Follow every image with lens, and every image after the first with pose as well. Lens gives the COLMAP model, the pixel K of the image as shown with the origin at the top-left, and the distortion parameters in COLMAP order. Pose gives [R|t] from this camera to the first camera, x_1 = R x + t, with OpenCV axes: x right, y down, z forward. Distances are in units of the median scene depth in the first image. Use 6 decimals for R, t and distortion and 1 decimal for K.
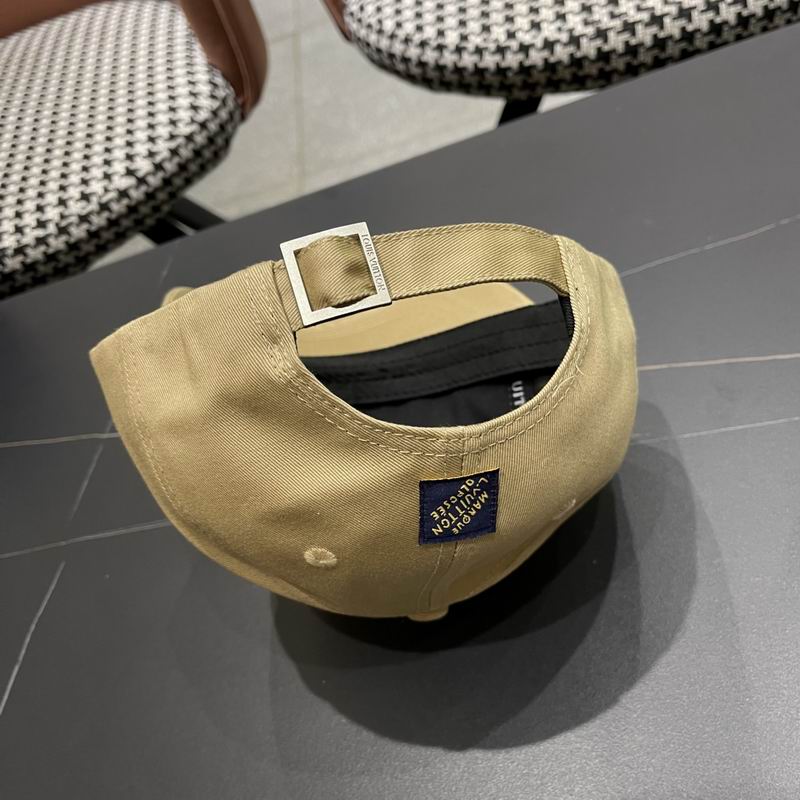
lens RADIAL K [[854.0, 0, 402.9], [0, 854.0, 419.6], [0, 0, 1]] dist [0.010257, 0.000000]
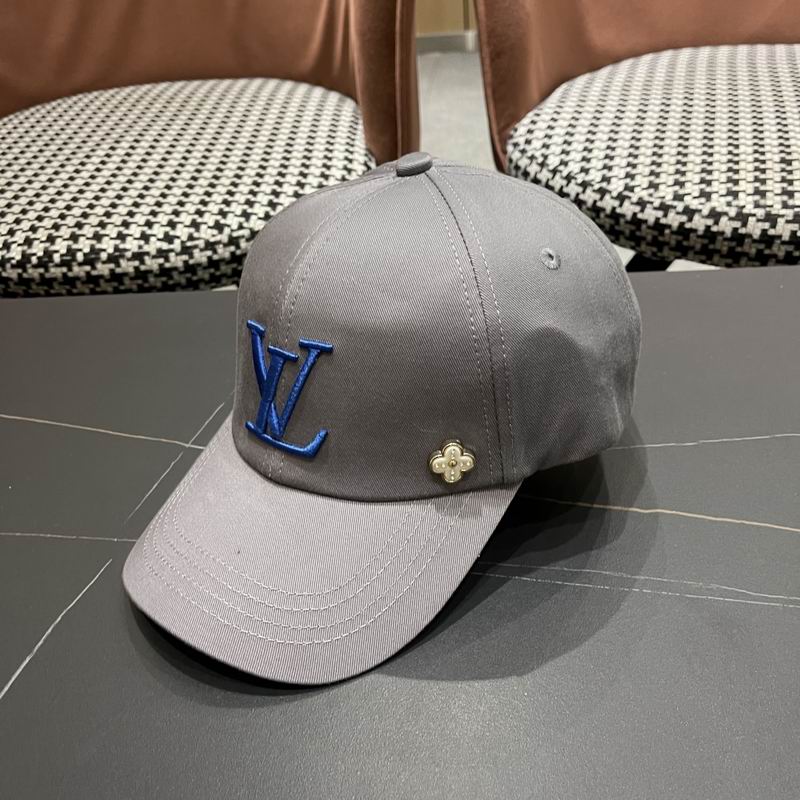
lens RADIAL K [[854.0, 0, 394.6], [0, 854.0, 406.8], [0, 0, 1]] dist [0.010257, 0.000000]
pose [[0.957758, 0.286748, -0.021818, -0.093795], [-0.285335, 0.938101, -0.196344, 0.072622], [-0.035834, 0.194275, 0.980292, 0.060144]]
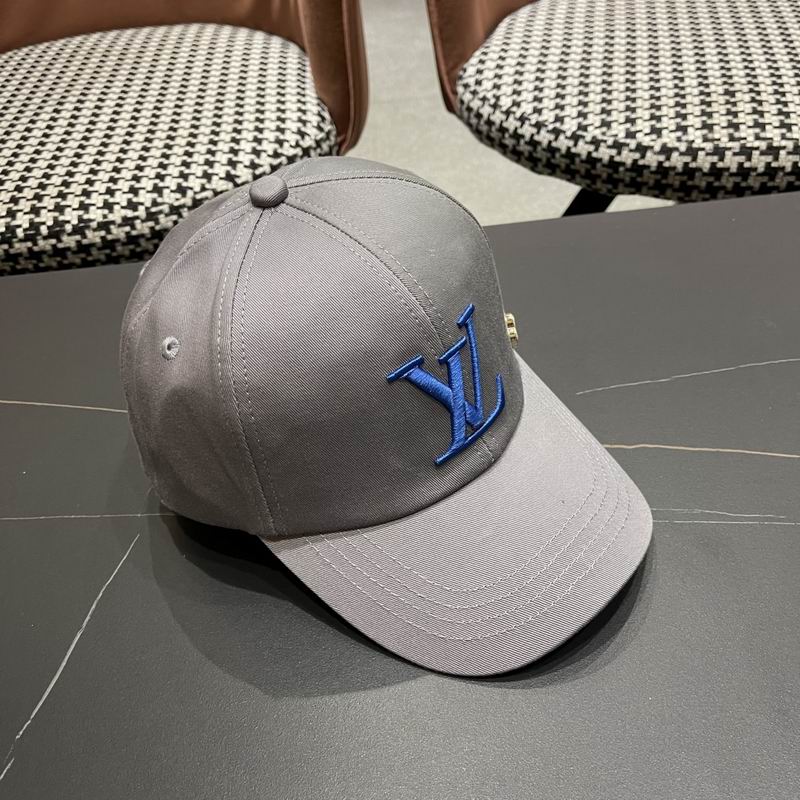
lens RADIAL K [[854.0, 0, 397.5], [0, 854.0, 413.4], [0, 0, 1]] dist [0.010257, 0.000000]
pose [[0.975405, 0.209124, 0.069662, -0.141111], [-0.199423, 0.971876, -0.125248, 0.066236], [-0.093895, 0.108275, 0.989677, 0.022029]]
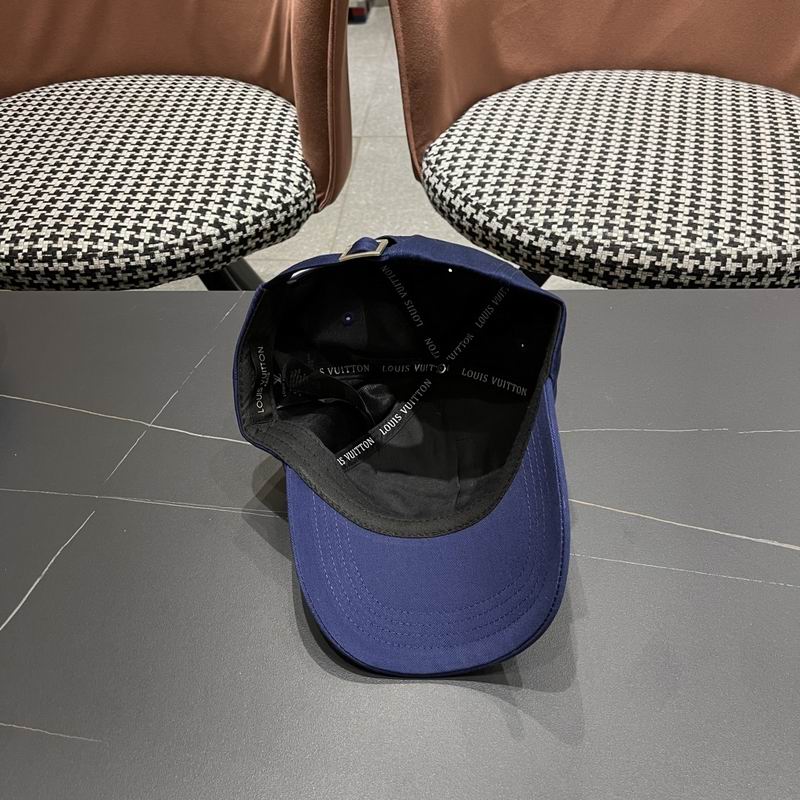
lens RADIAL K [[854.0, 0, 401.3], [0, 854.0, 407.7], [0, 0, 1]] dist [0.010257, 0.000000]
pose [[0.949495, 0.309605, 0.051029, -0.055086], [-0.300697, 0.944261, -0.133990, 0.038742], [-0.089668, 0.111878, 0.989668, -0.188384]]
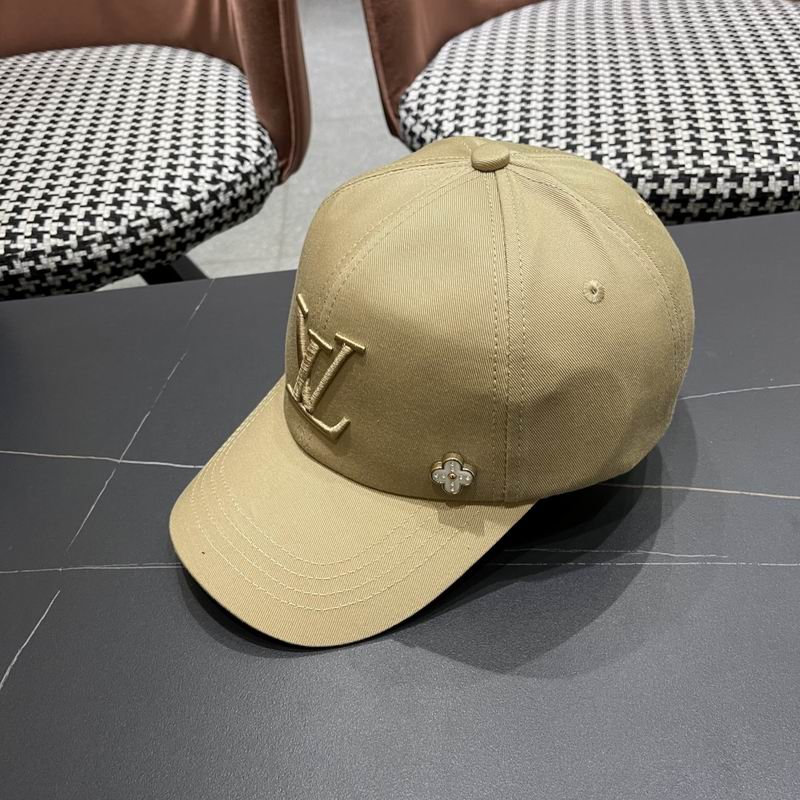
lens RADIAL K [[854.0, 0, 406.3], [0, 854.0, 405.9], [0, 0, 1]] dist [0.010257, 0.000000]
pose [[0.973677, 0.194059, 0.119558, -0.126168], [-0.174510, 0.972112, -0.156669, 0.038698], [-0.146627, 0.131680, 0.980388, 0.037795]]
